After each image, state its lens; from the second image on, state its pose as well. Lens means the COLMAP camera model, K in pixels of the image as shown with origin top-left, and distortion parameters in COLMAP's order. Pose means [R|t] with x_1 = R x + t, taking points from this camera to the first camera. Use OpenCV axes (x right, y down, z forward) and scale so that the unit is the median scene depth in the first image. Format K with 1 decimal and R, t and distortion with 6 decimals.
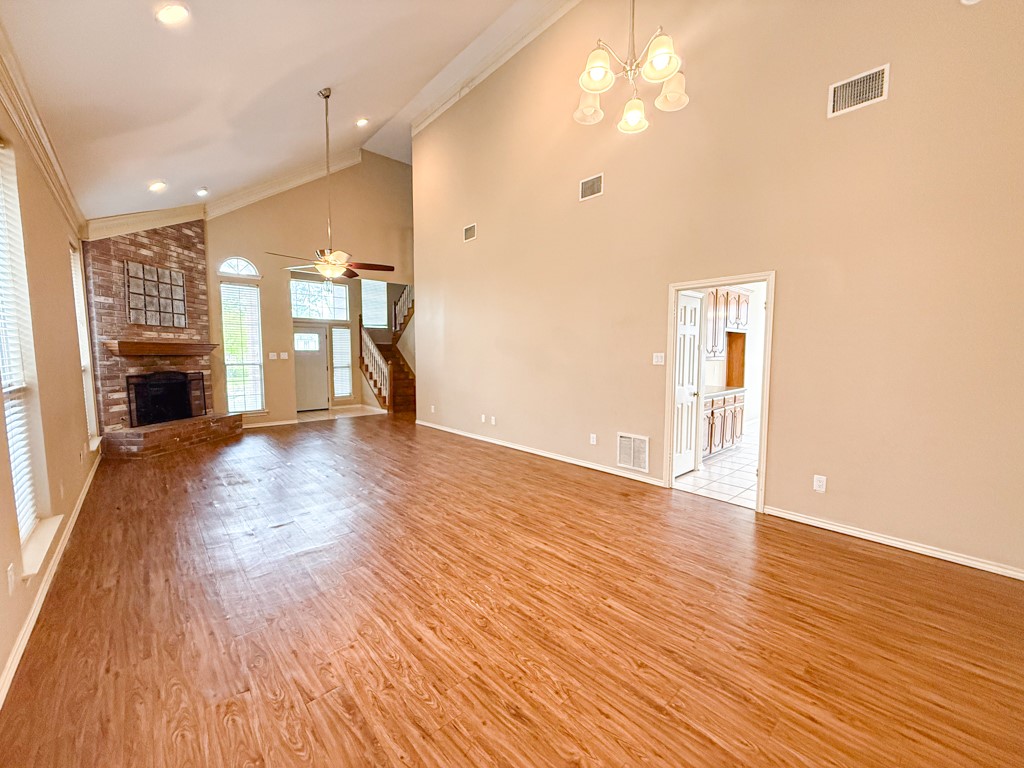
lens RADIAL K [[406.0, 0, 510.1], [0, 406.0, 382.9], [0, 0, 1]] dist [-0.002937, 0.000417]
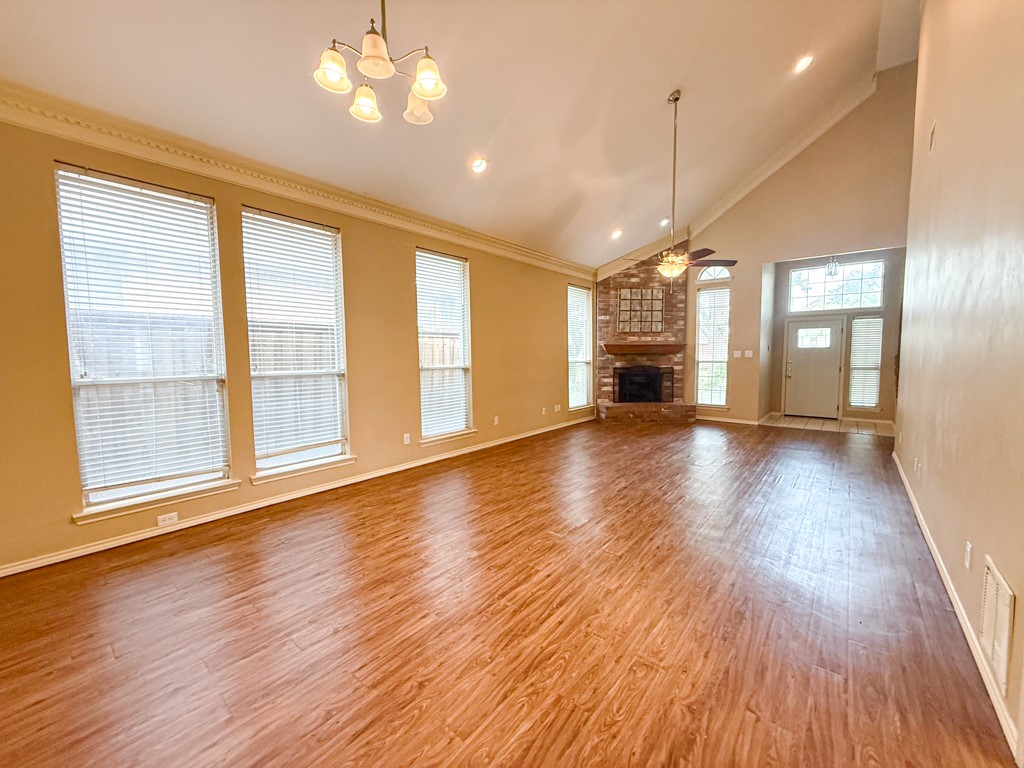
lens RADIAL K [[406.0, 0, 510.1], [0, 406.0, 382.9], [0, 0, 1]] dist [-0.002937, 0.000417]
pose [[0.142045, 0.069402, -0.987424, 0.453890], [-0.064889, 0.996046, 0.060673, -0.025764], [0.987731, 0.055454, 0.145987, 0.397936]]
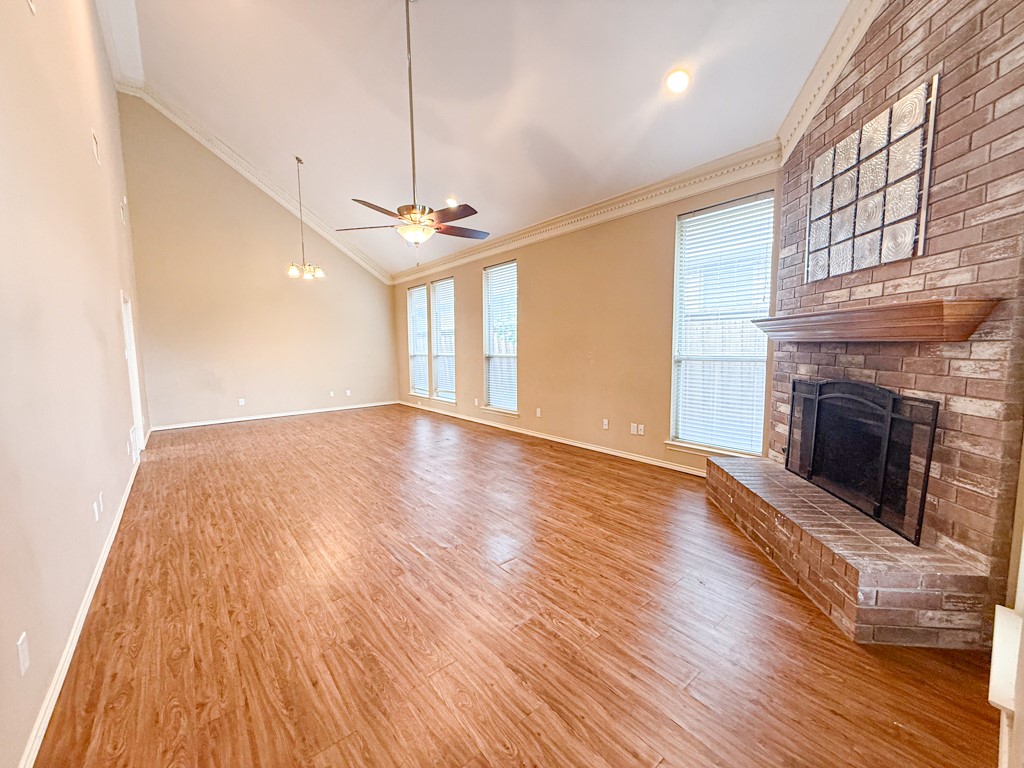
lens RADIAL K [[406.0, 0, 510.1], [0, 406.0, 382.9], [0, 0, 1]] dist [-0.002937, 0.000417]
pose [[-0.998634, 0.010942, 0.051095, -0.558684], [0.019273, 0.986019, 0.165514, -0.108984], [-0.048570, 0.166273, -0.984883, 1.526766]]
